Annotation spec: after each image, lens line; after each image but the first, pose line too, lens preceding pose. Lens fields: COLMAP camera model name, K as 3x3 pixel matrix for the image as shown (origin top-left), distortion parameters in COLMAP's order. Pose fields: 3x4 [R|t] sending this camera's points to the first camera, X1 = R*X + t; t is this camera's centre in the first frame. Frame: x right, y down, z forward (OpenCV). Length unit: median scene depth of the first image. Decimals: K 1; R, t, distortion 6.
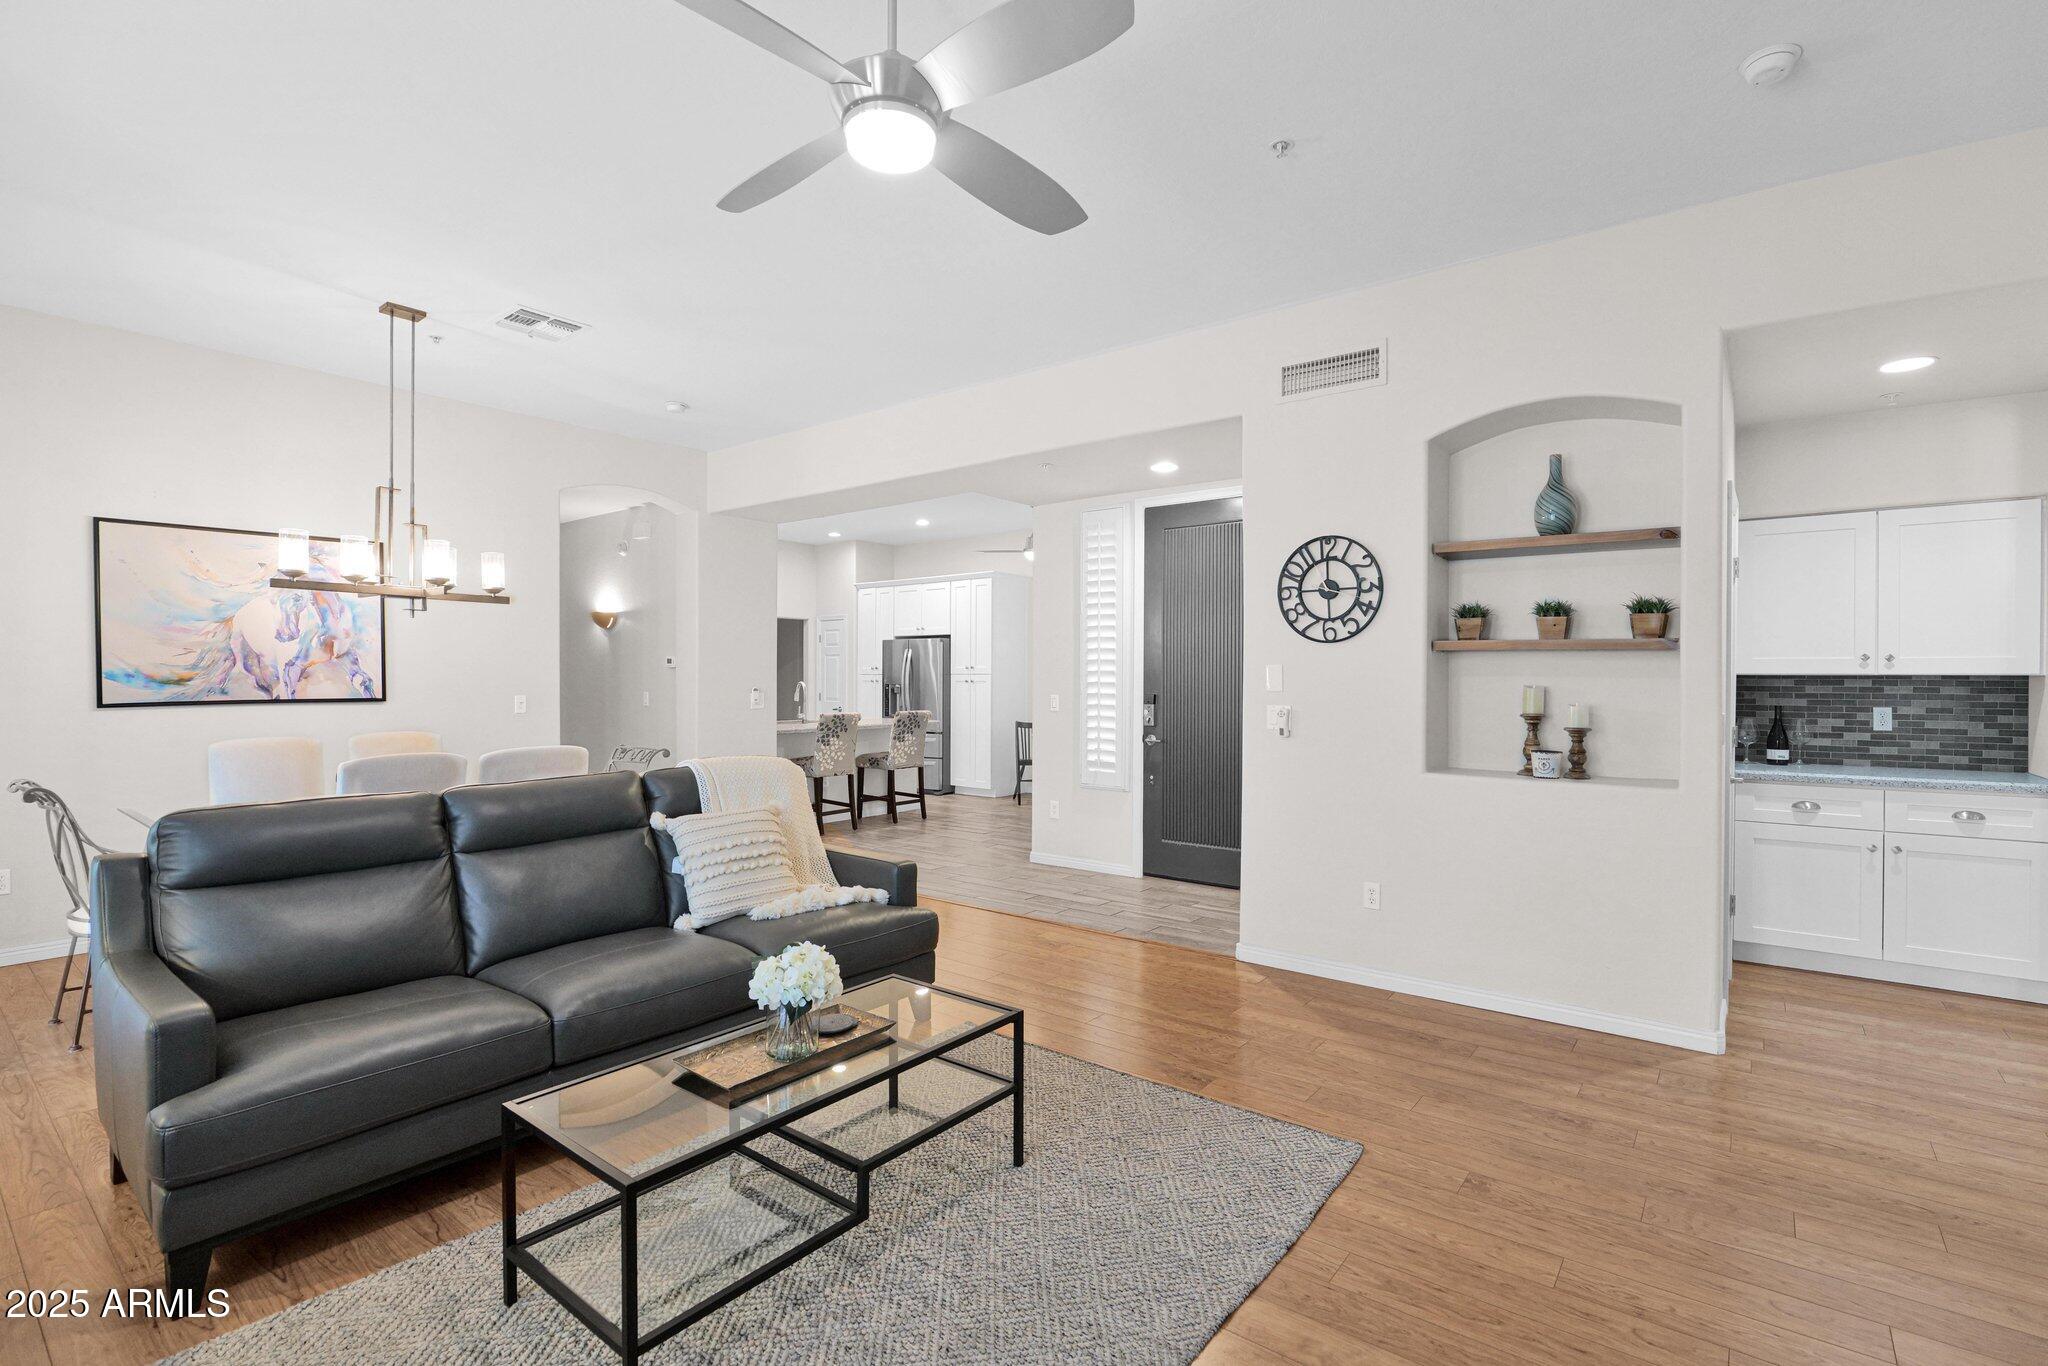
lens RADIAL K [[953.4, 0, 1033.5], [0, 953.4, 678.5], [0, 0, 1]] dist [-0.029205, 0.006075]
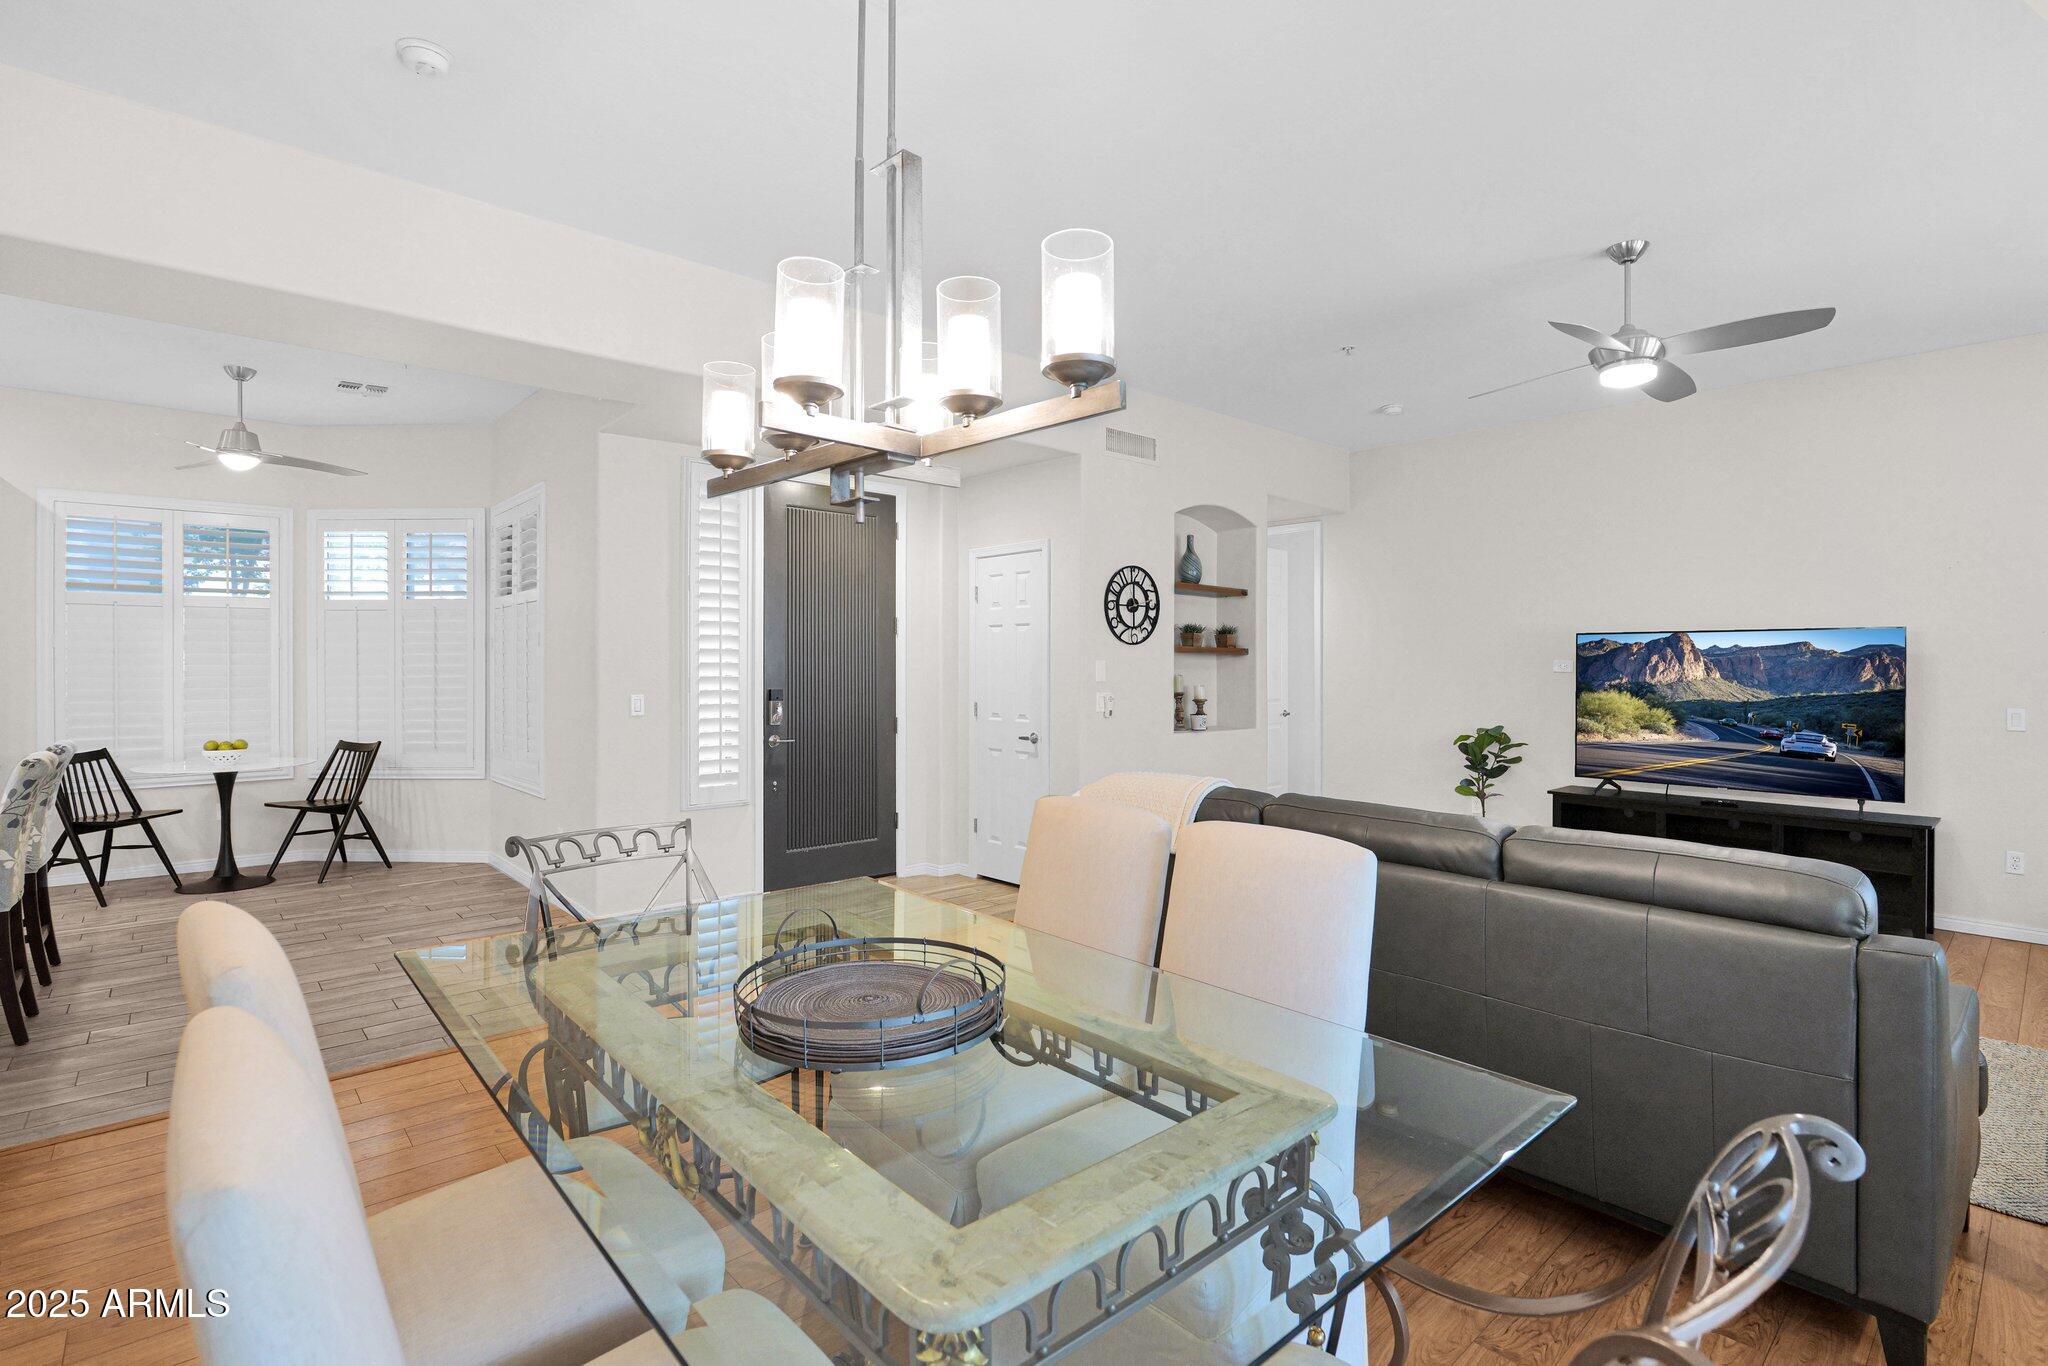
lens RADIAL K [[953.4, 0, 1042.2], [0, 953.4, 667.3], [0, 0, 1]] dist [-0.029205, 0.006075]
pose [[0.163472, -0.003011, 0.986543, -1.020474], [0.000641, 0.999995, 0.002946, -0.009192], [-0.986548, 0.000151, 0.163474, 0.879239]]
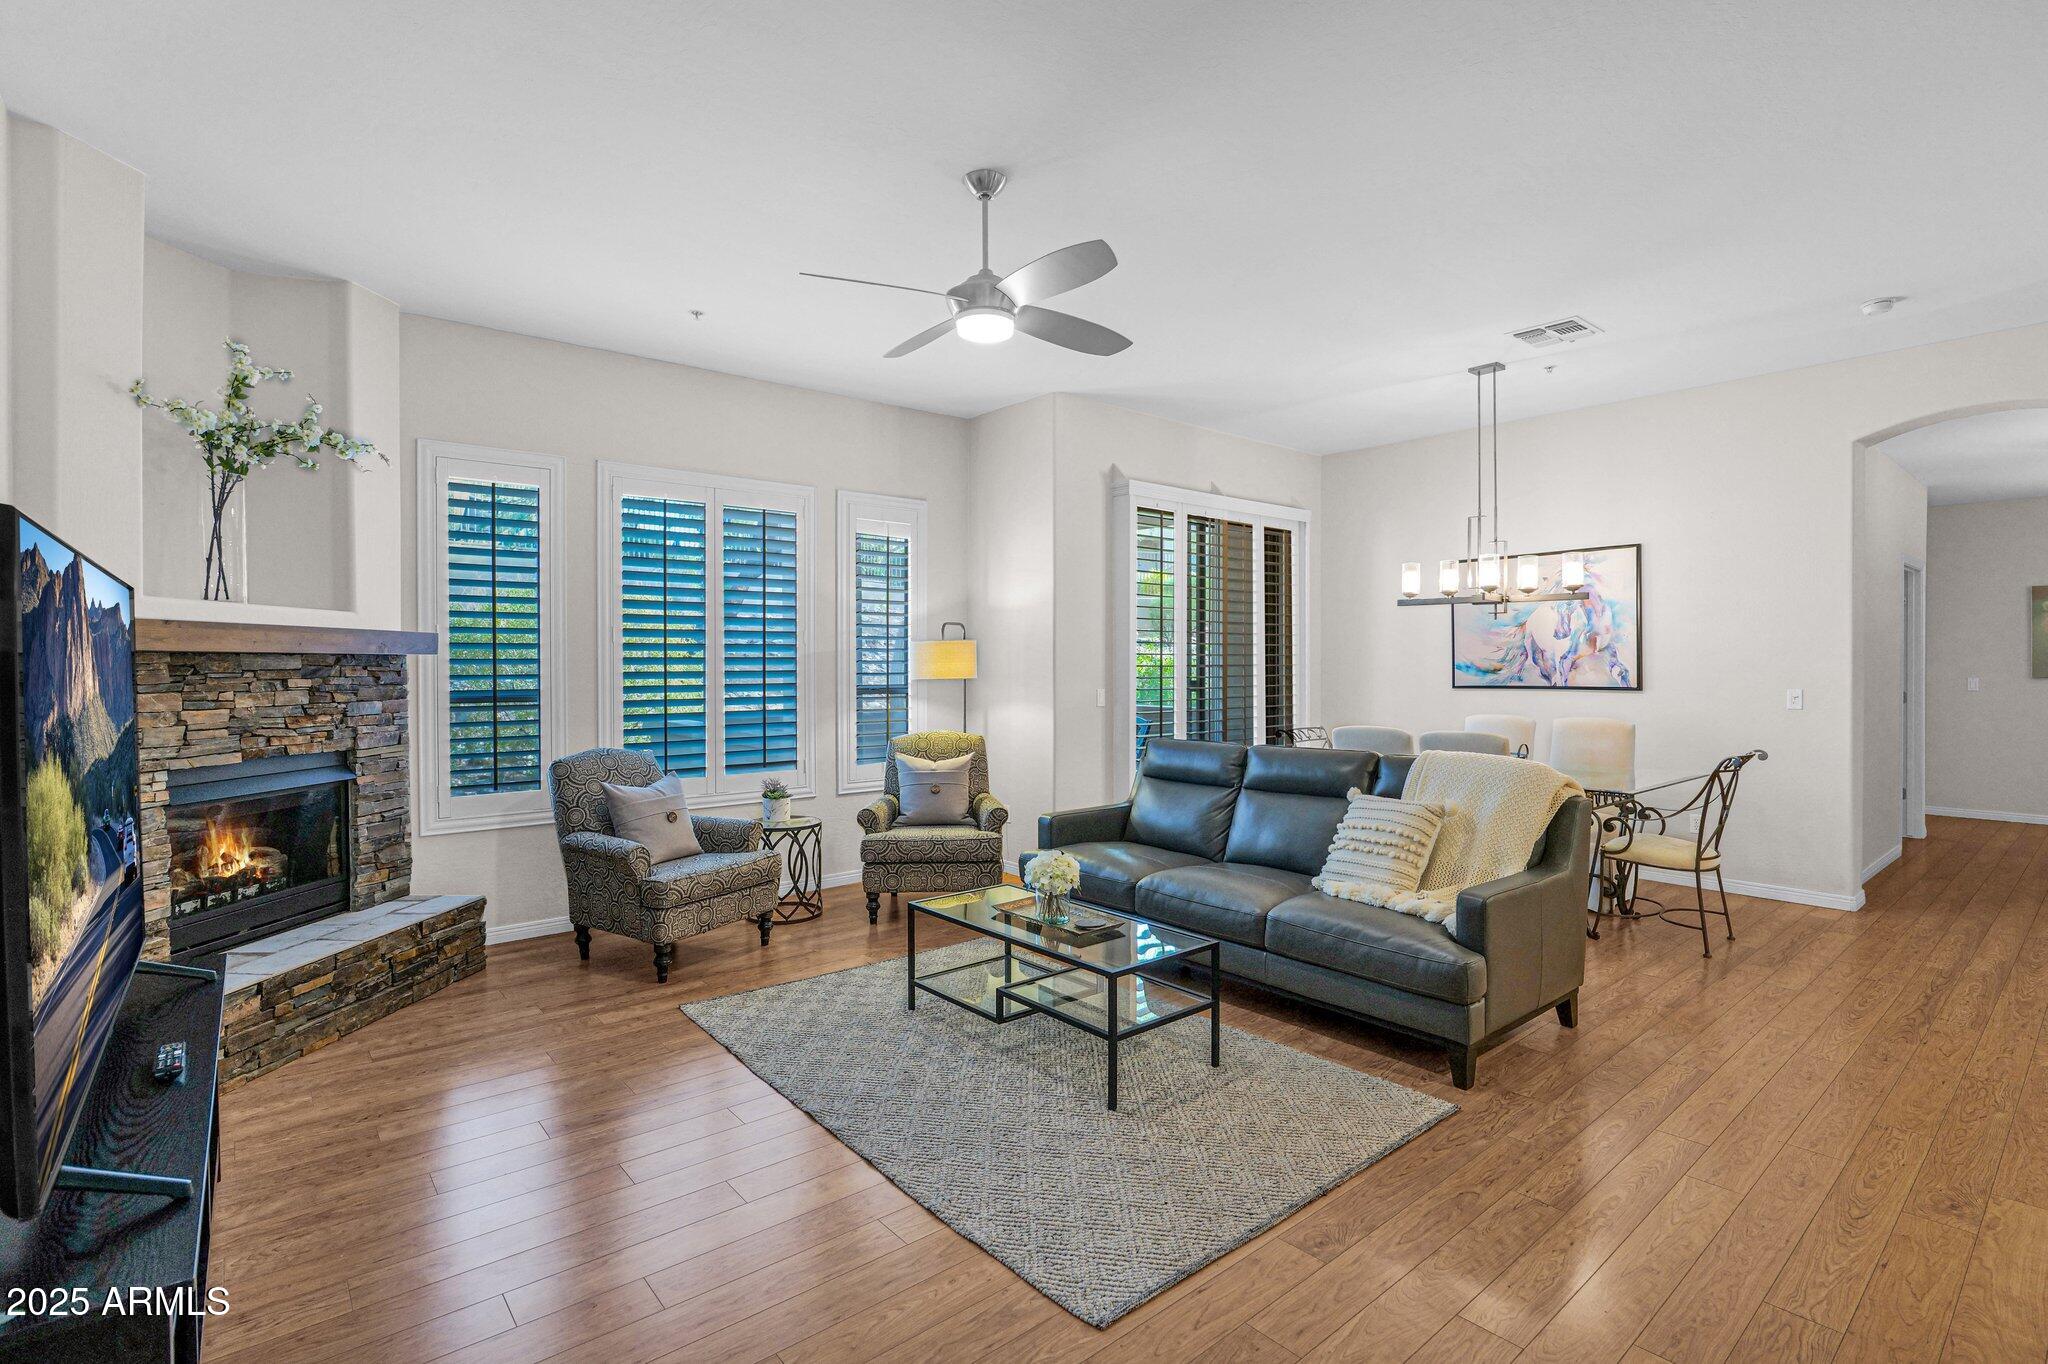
lens RADIAL K [[953.4, 0, 1028.0], [0, 953.4, 676.0], [0, 0, 1]] dist [-0.029205, 0.006075]
pose [[-0.220588, 0.011180, -0.975303, 0.655085], [0.001188, 0.999937, 0.011194, -0.006729], [0.975366, 0.001311, -0.220587, 0.691219]]
